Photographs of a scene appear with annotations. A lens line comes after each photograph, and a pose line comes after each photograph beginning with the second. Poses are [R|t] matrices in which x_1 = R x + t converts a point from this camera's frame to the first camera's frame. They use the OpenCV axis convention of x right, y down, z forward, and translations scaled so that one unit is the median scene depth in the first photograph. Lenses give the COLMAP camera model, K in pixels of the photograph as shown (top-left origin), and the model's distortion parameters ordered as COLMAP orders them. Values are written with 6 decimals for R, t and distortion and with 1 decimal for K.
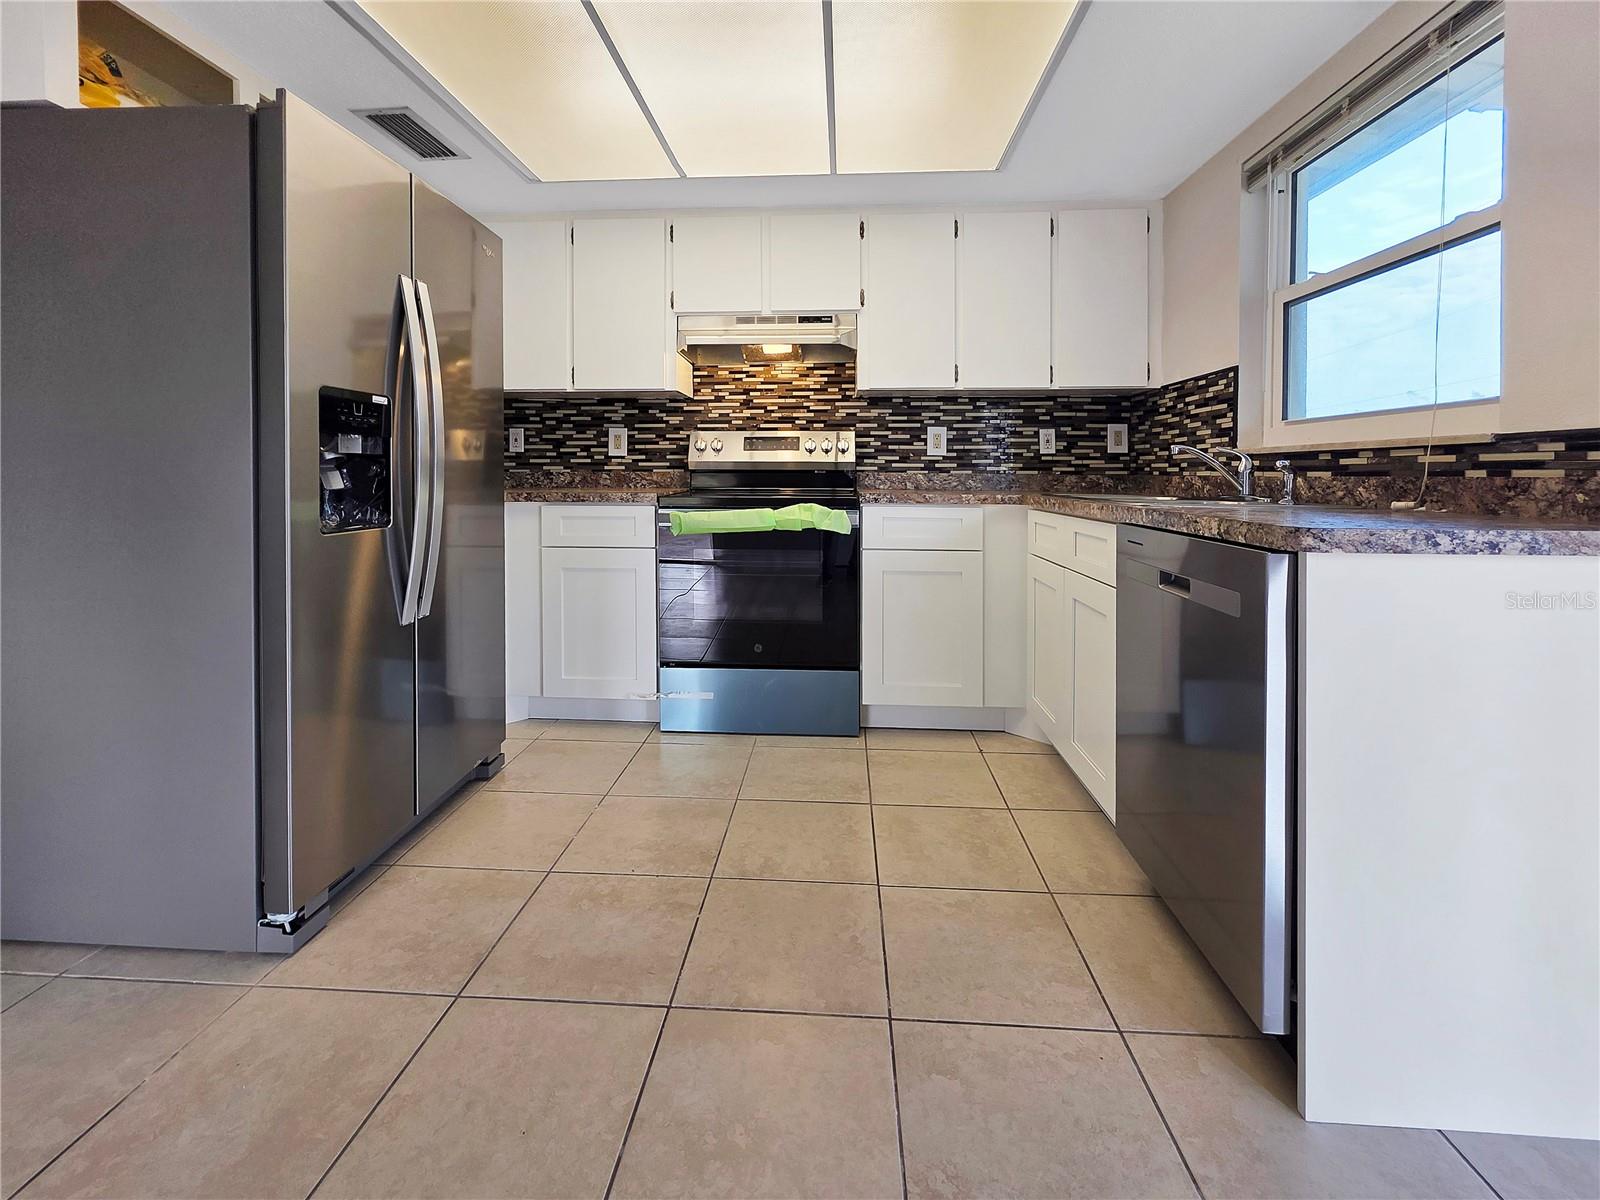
lens RADIAL K [[681.2, 0, 801.4], [0, 681.2, 480.7], [0, 0, 1]] dist [0.001125, 0.000351]
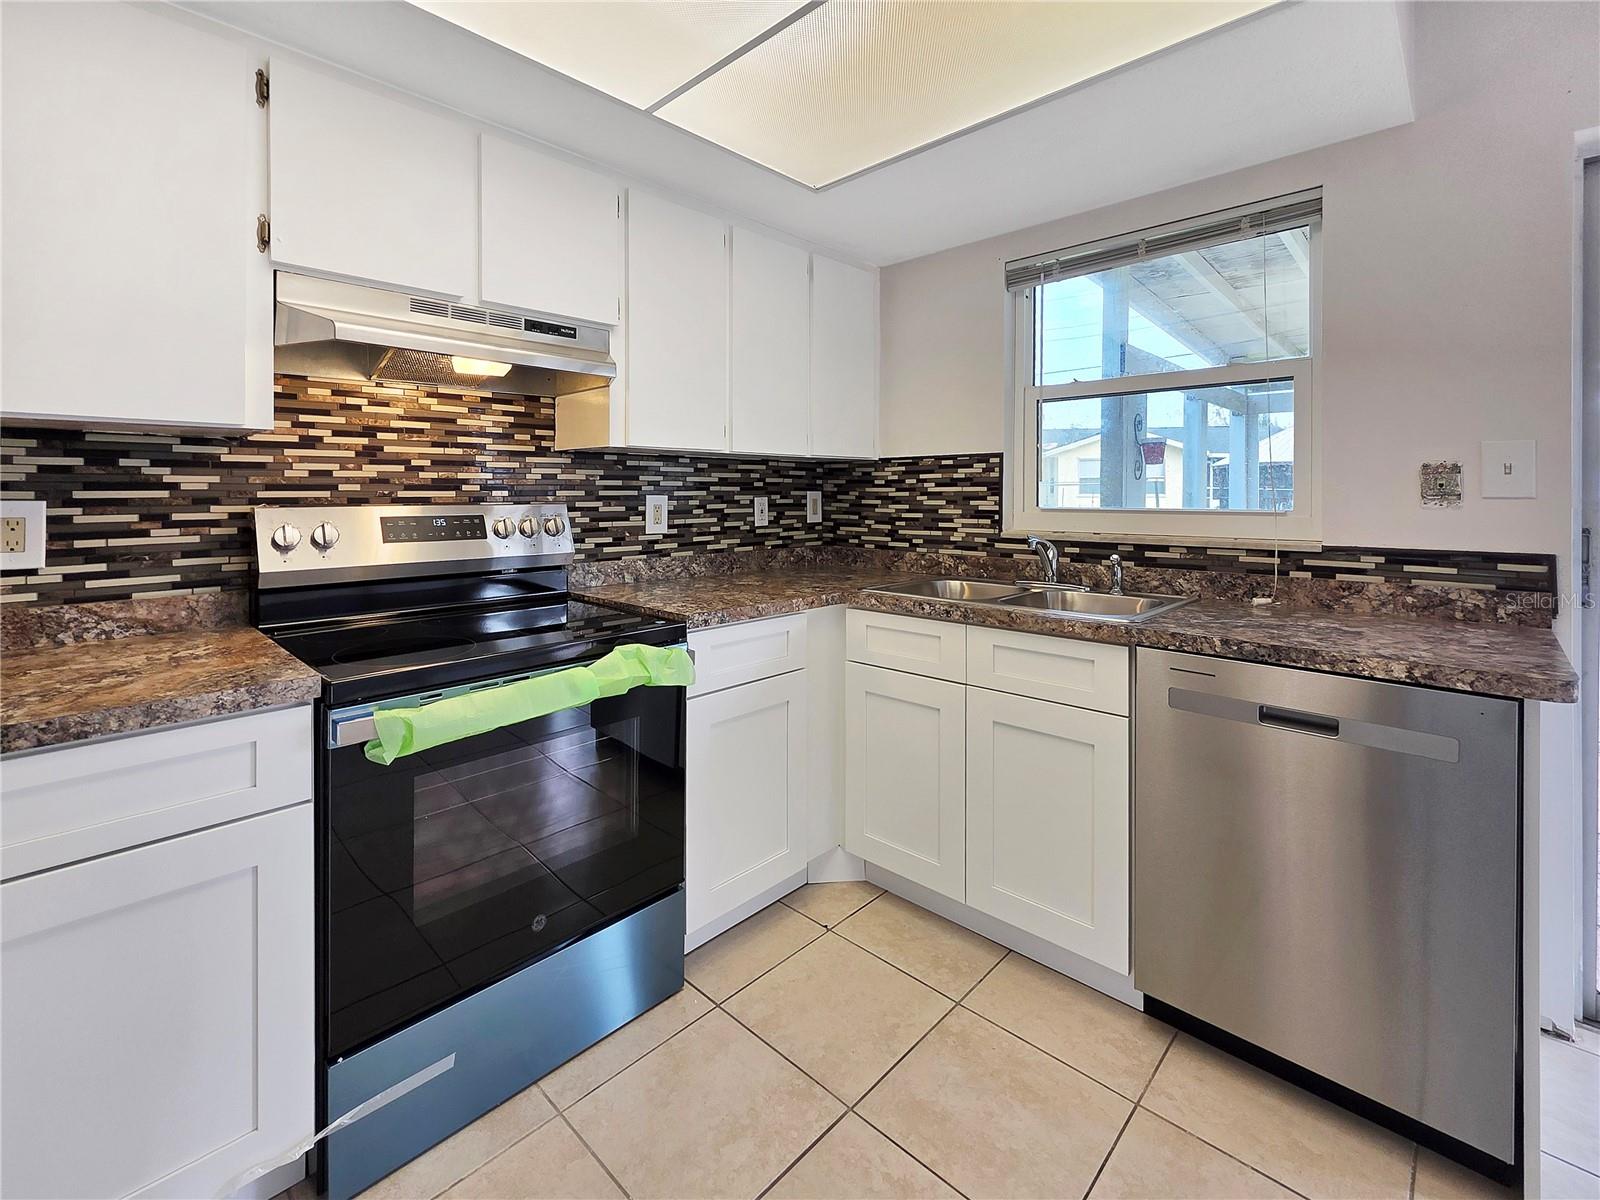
lens RADIAL K [[714.4, 0, 782.0], [0, 714.4, 490.6], [0, 0, 1]] dist [0.000484, 0.000053]
pose [[0.651278, -0.003063, 0.758833, -0.306164], [0.011846, 0.999911, -0.006131, -0.078362], [-0.758746, 0.012982, 0.651257, 0.393310]]
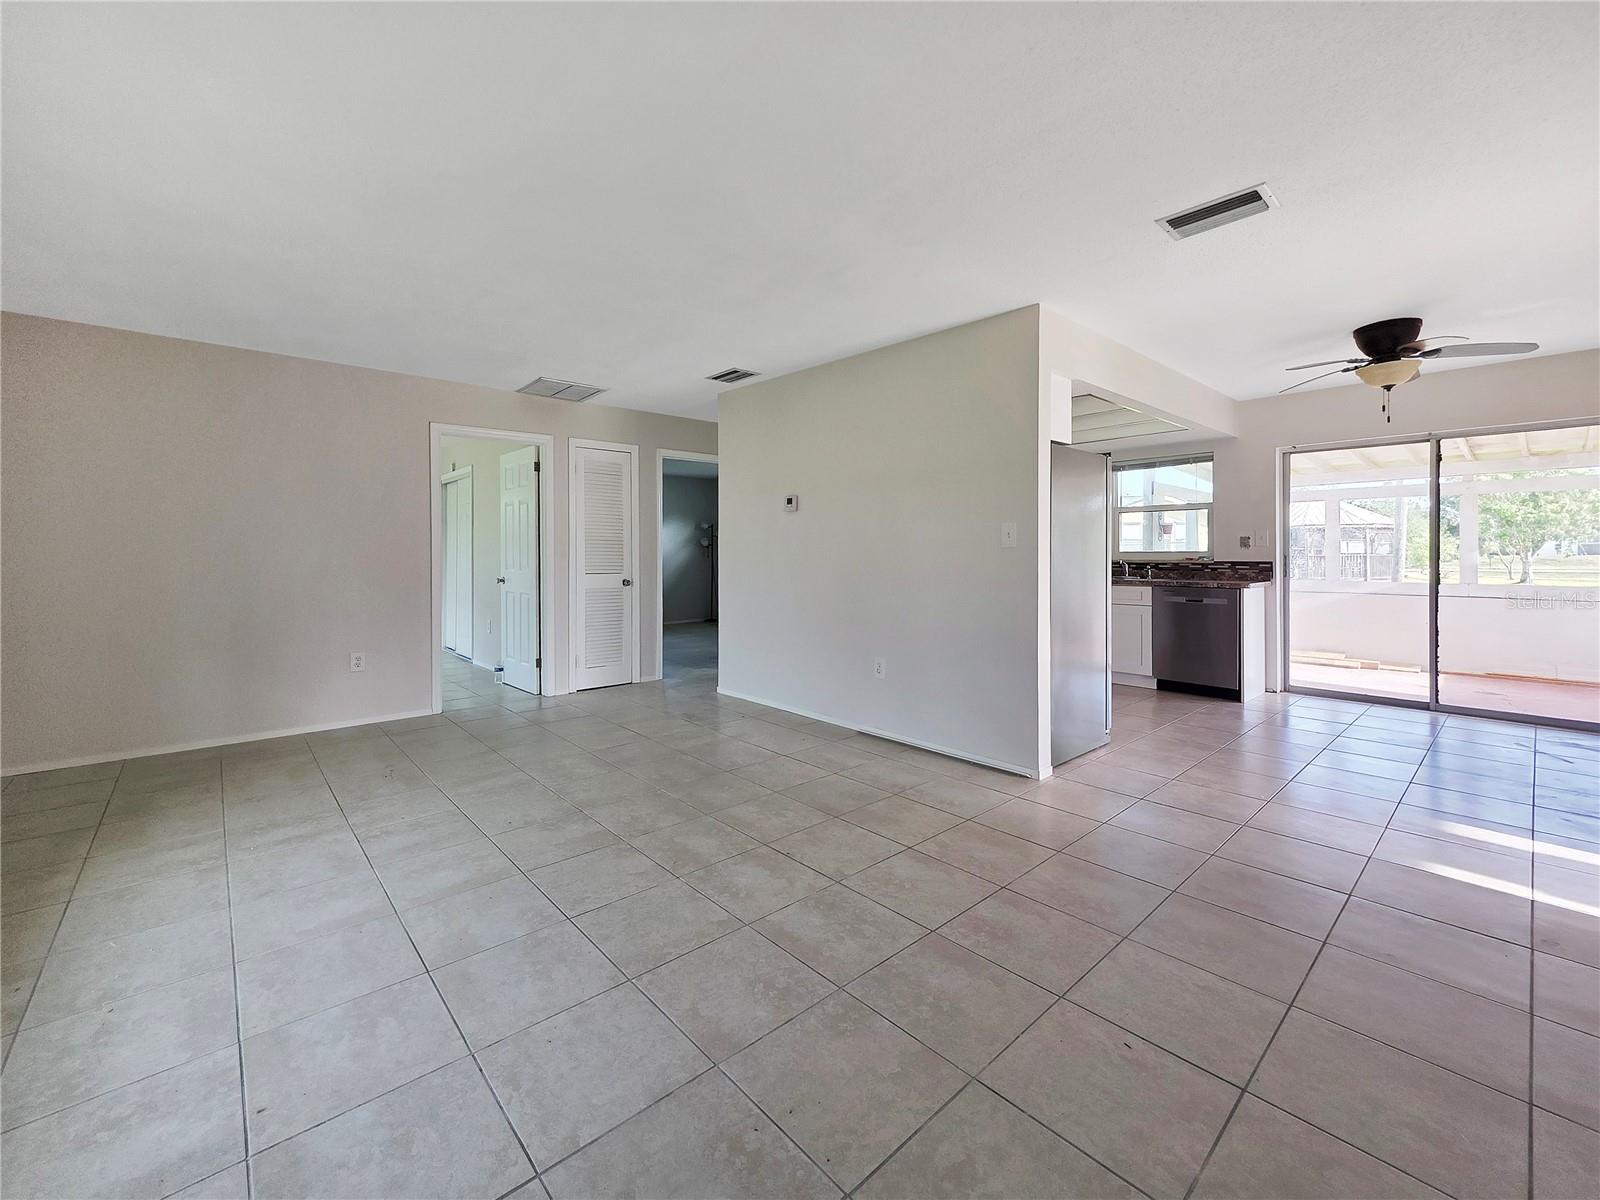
lens RADIAL K [[667.5, 0, 771.5], [0, 667.5, 554.6], [0, 0, 1]] dist [-0.001092, -0.000340]
pose [[0.713212, -0.006575, 0.700918, -1.736324], [0.011914, 0.999925, -0.002743, -0.058264], [-0.700847, 0.010307, 0.713237, -0.022723]]
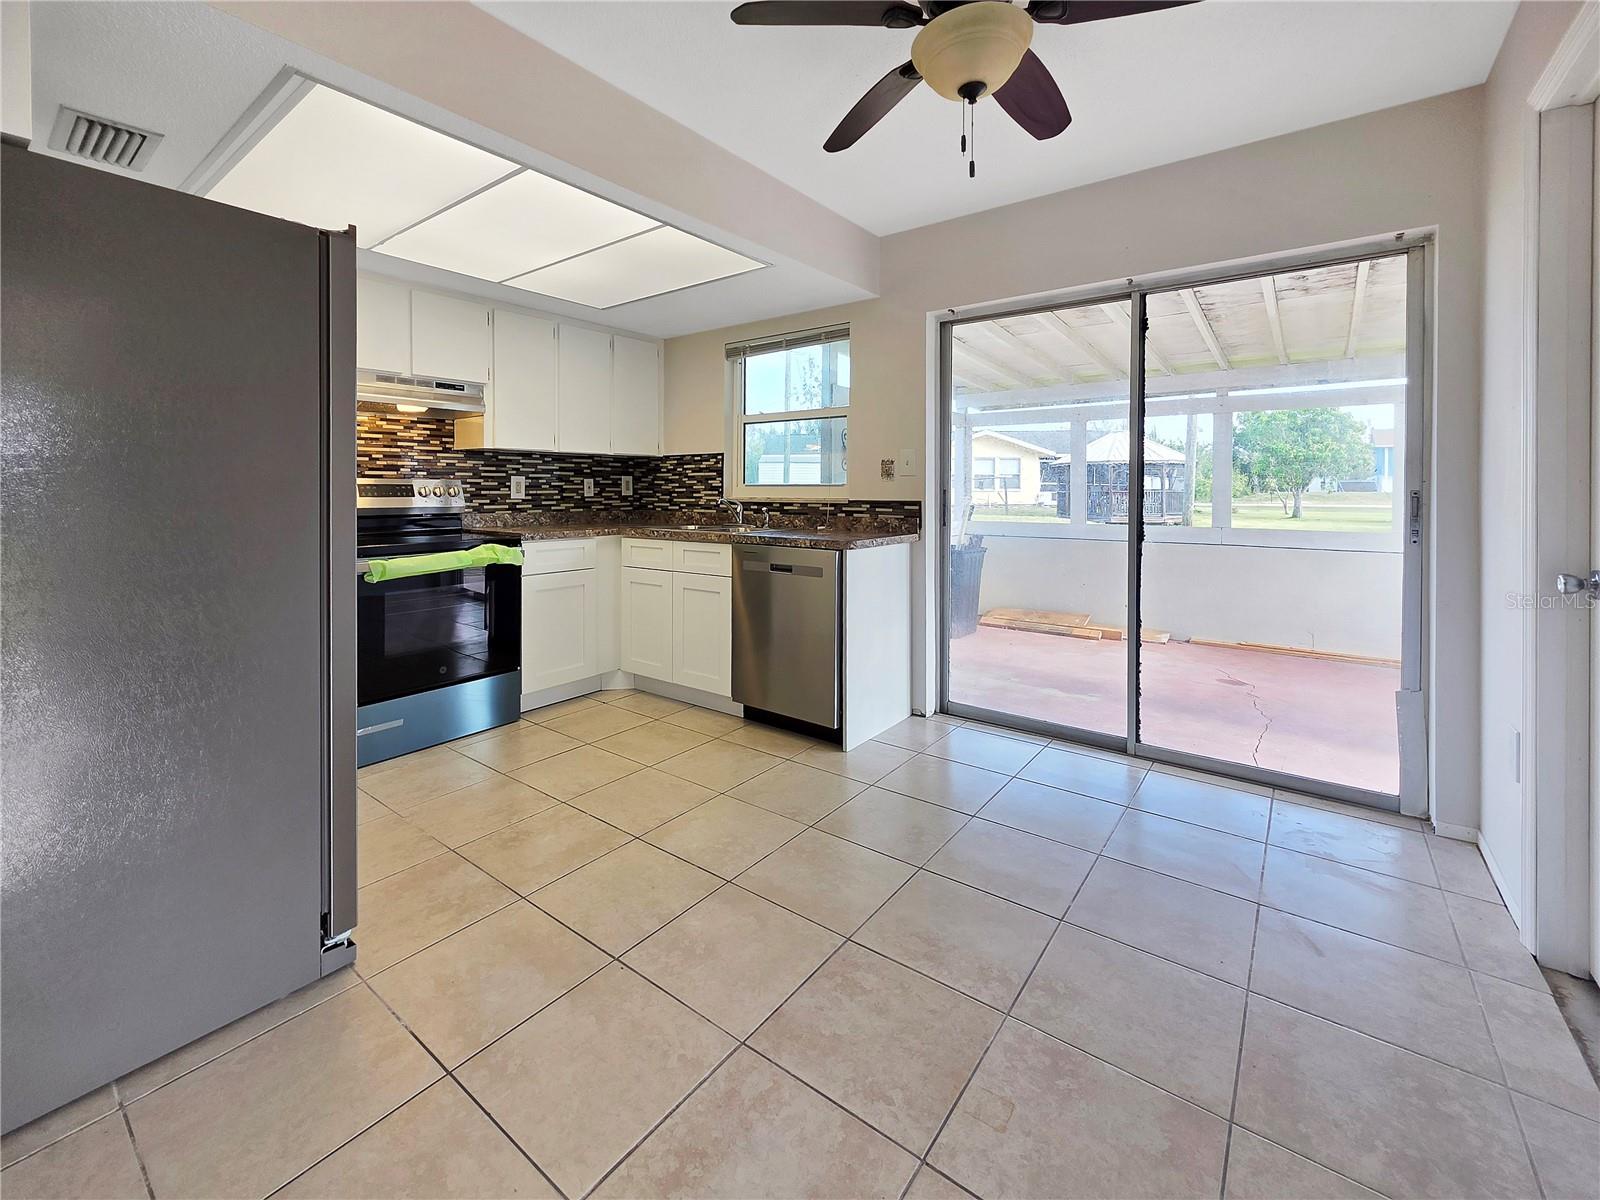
lens RADIAL K [[684.9, 0, 779.2], [0, 684.9, 495.6], [0, 0, 1]] dist [0.001753, 0.000090]
pose [[0.562238, -0.012370, 0.826883, -0.589052], [0.010329, 0.999915, 0.007935, -0.048410], [-0.826911, 0.004079, 0.562318, -0.121396]]
